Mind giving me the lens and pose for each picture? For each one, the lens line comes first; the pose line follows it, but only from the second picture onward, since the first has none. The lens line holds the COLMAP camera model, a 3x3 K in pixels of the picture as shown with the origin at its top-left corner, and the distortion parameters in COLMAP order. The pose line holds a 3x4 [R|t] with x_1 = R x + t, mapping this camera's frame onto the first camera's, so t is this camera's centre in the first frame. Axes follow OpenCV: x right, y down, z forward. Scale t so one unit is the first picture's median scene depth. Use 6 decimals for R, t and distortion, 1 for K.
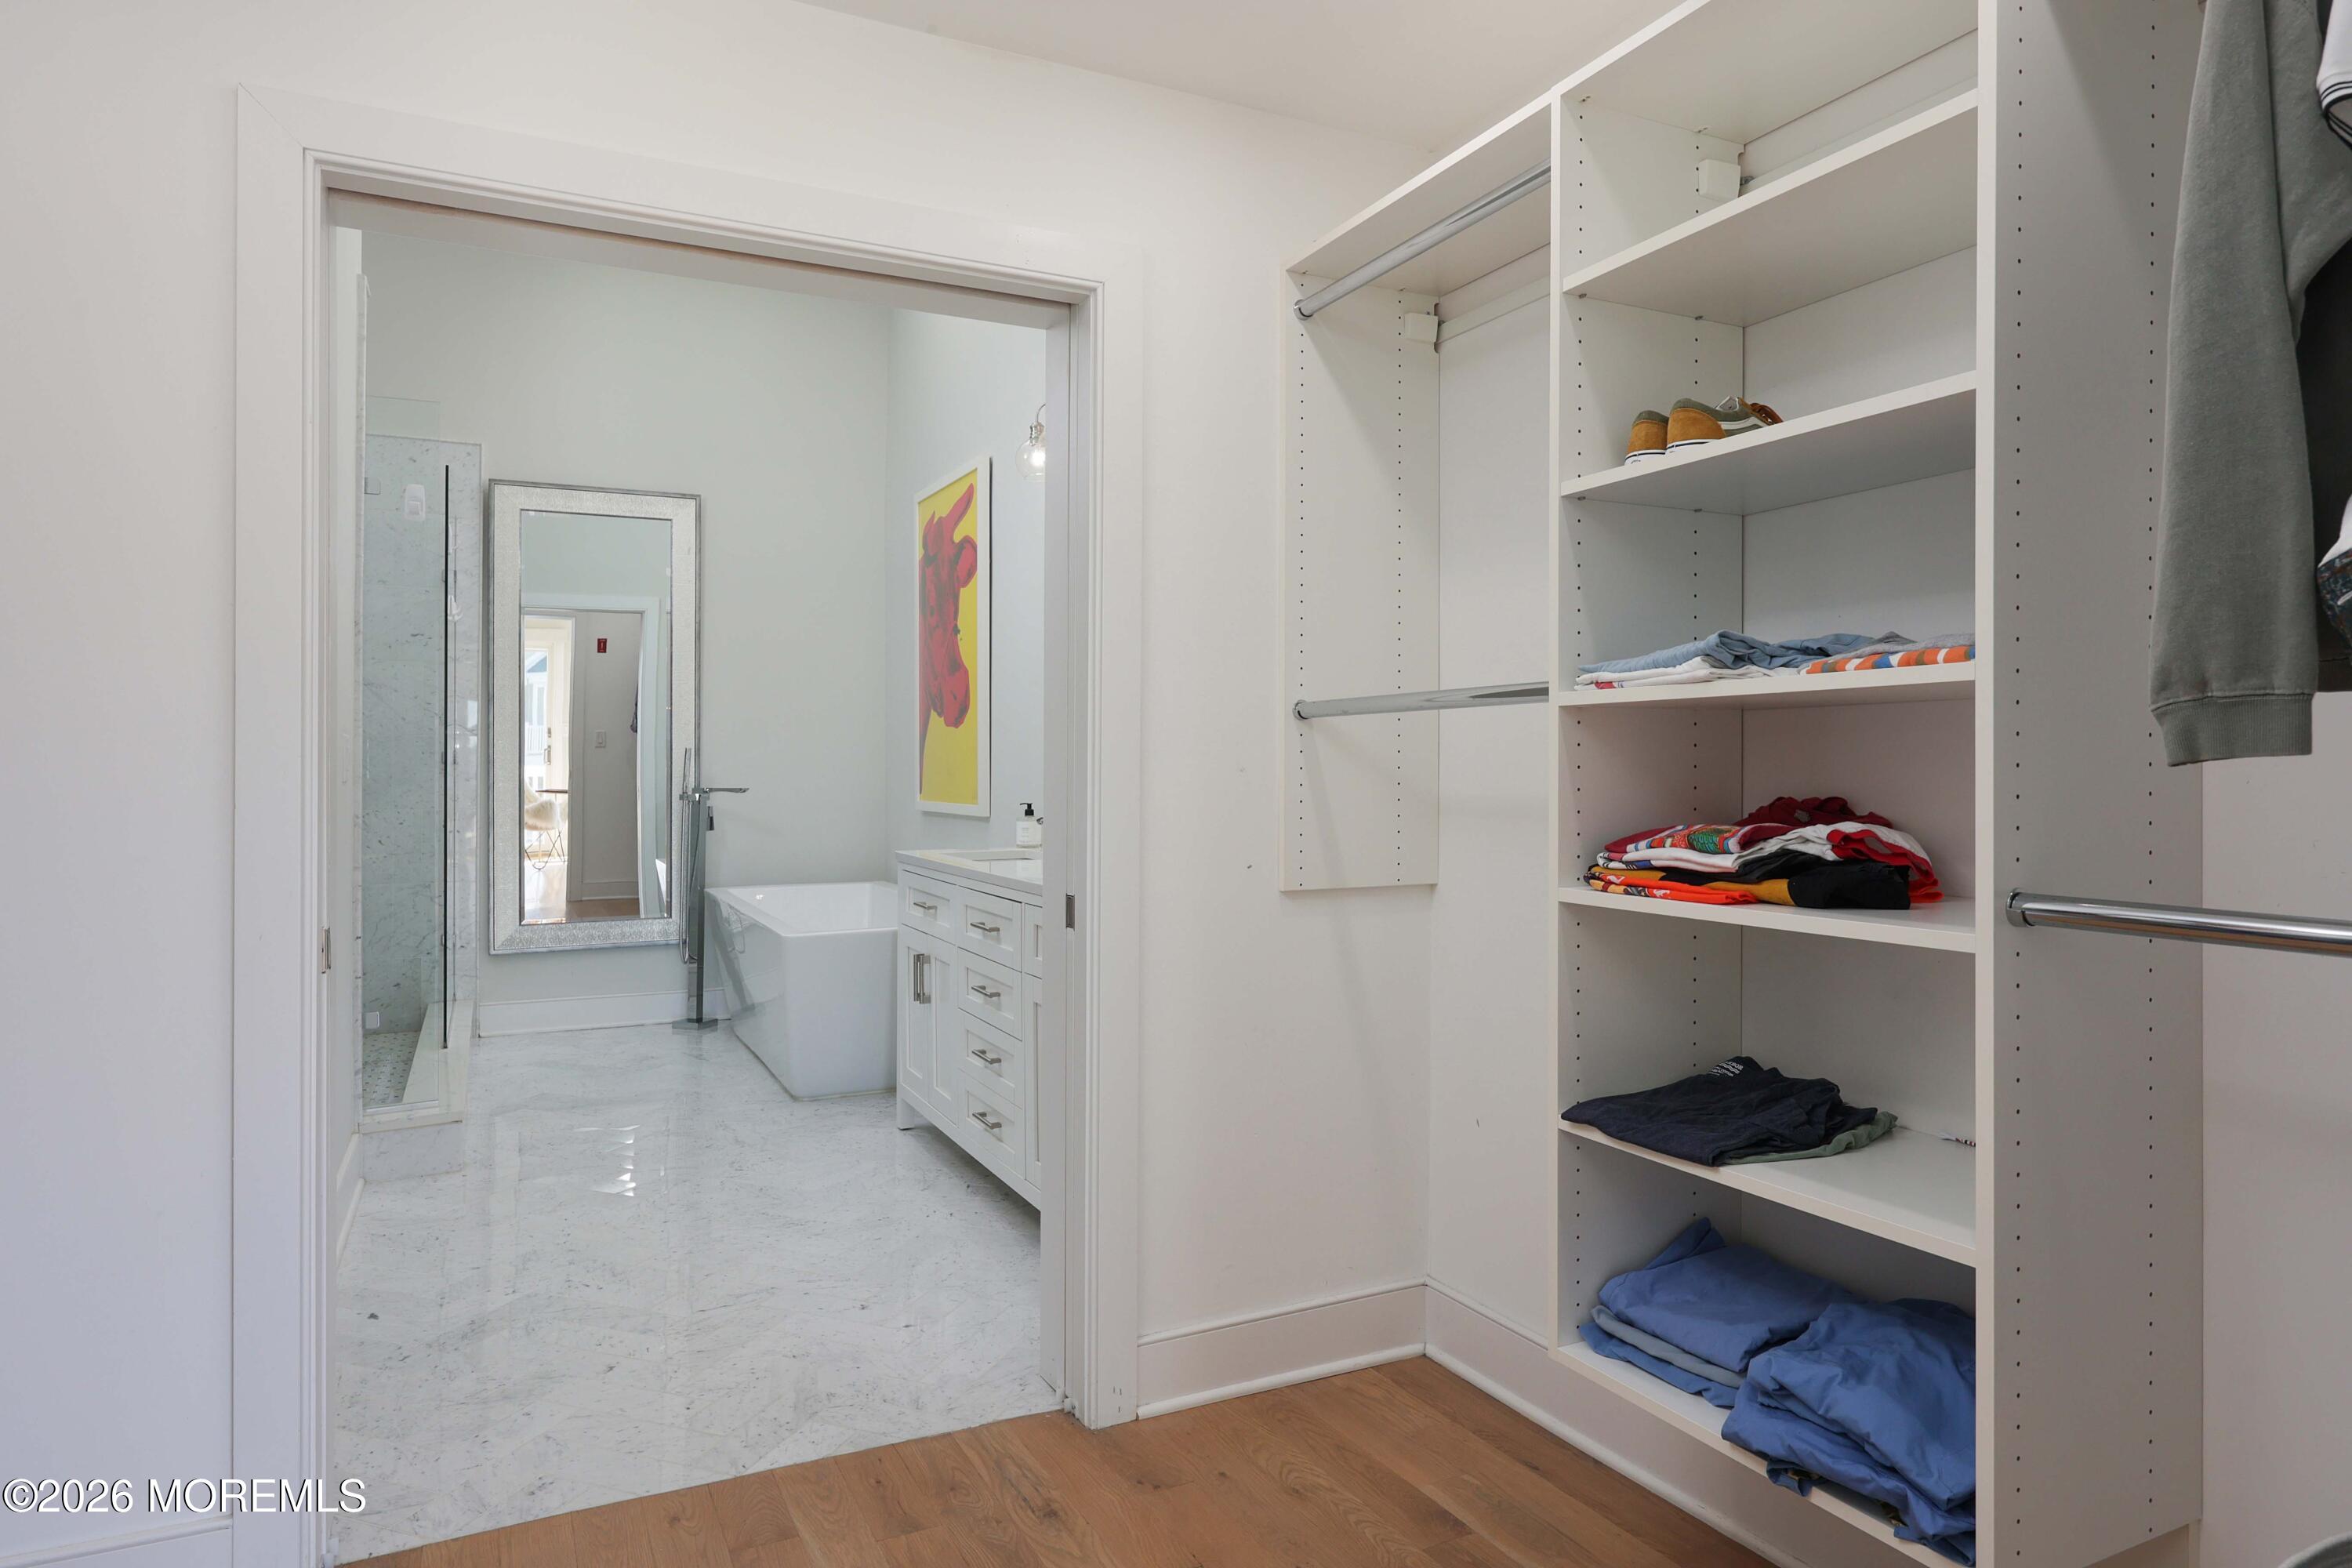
lens RADIAL K [[1377.3, 0, 1179.8], [0, 1377.3, 756.0], [0, 0, 1]] dist [-0.000589, -0.000132]
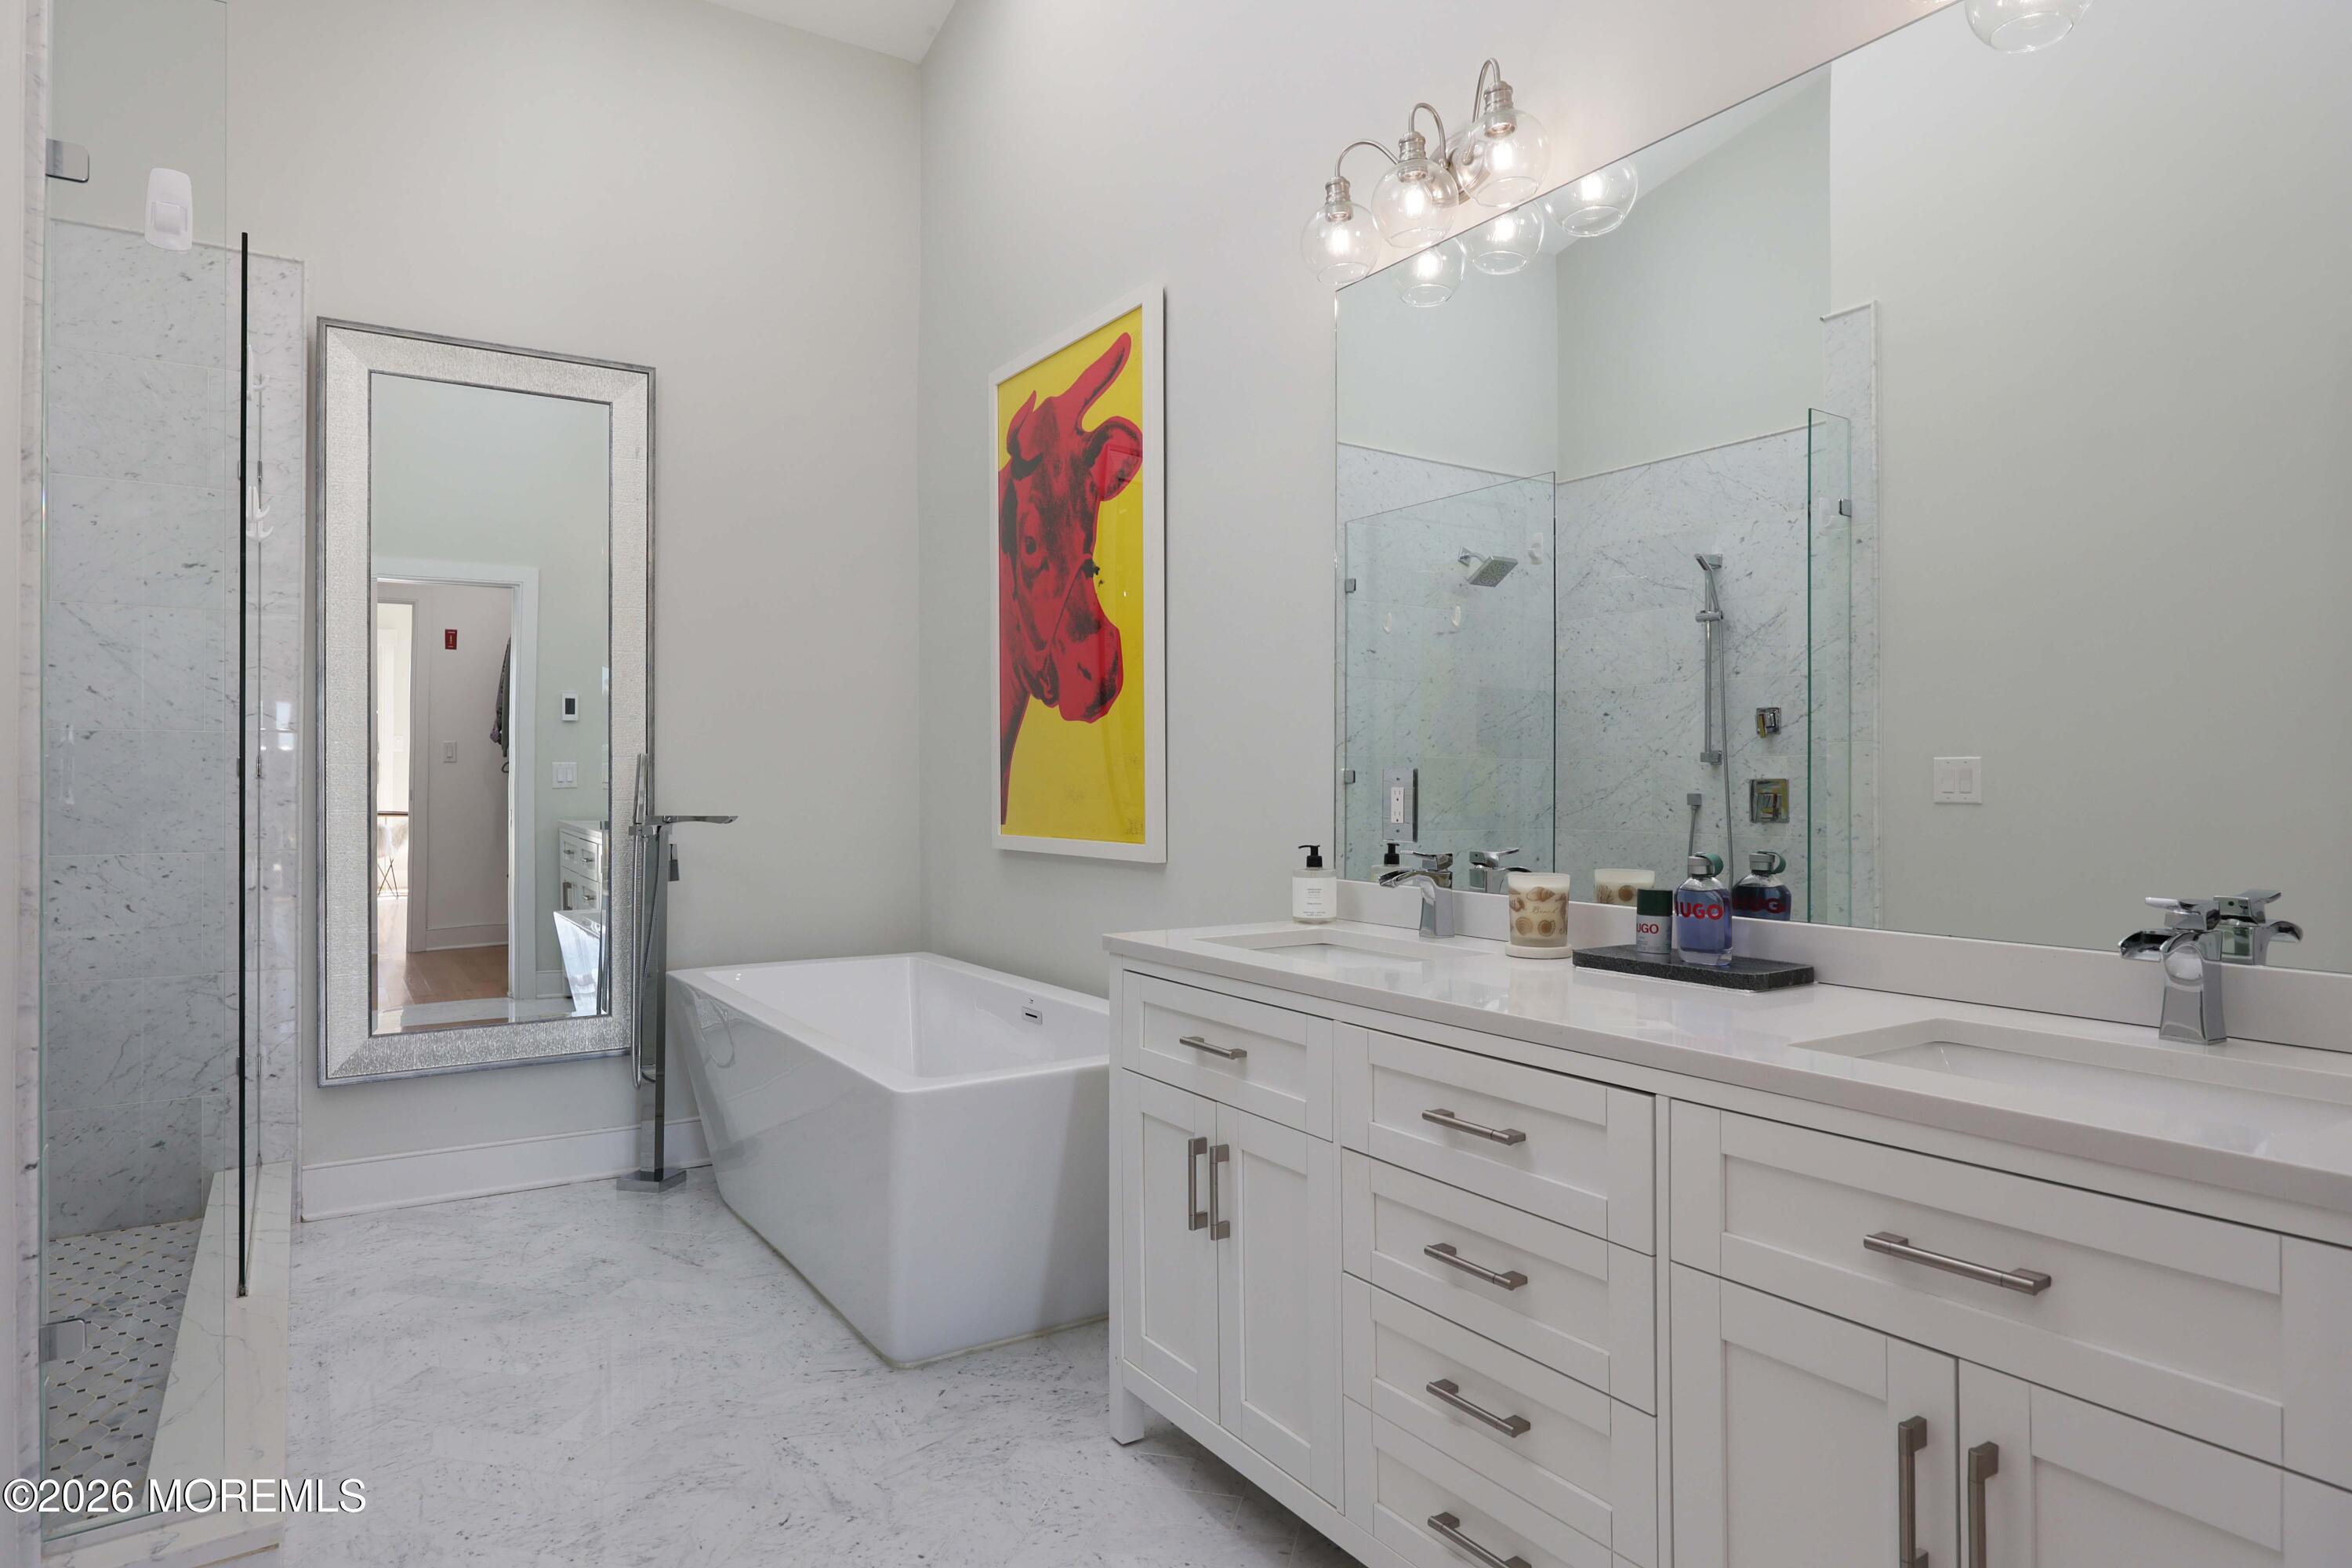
lens RADIAL K [[1408.9, 0, 1176.0], [0, 1408.9, 784.0], [0, 0, 1]] dist [0.000252, 0.000183]
pose [[0.995700, 0.000991, 0.092631, -0.176982], [-0.001508, 0.999984, 0.005507, 0.004341], [-0.092624, -0.005623, 0.995685, 0.335147]]
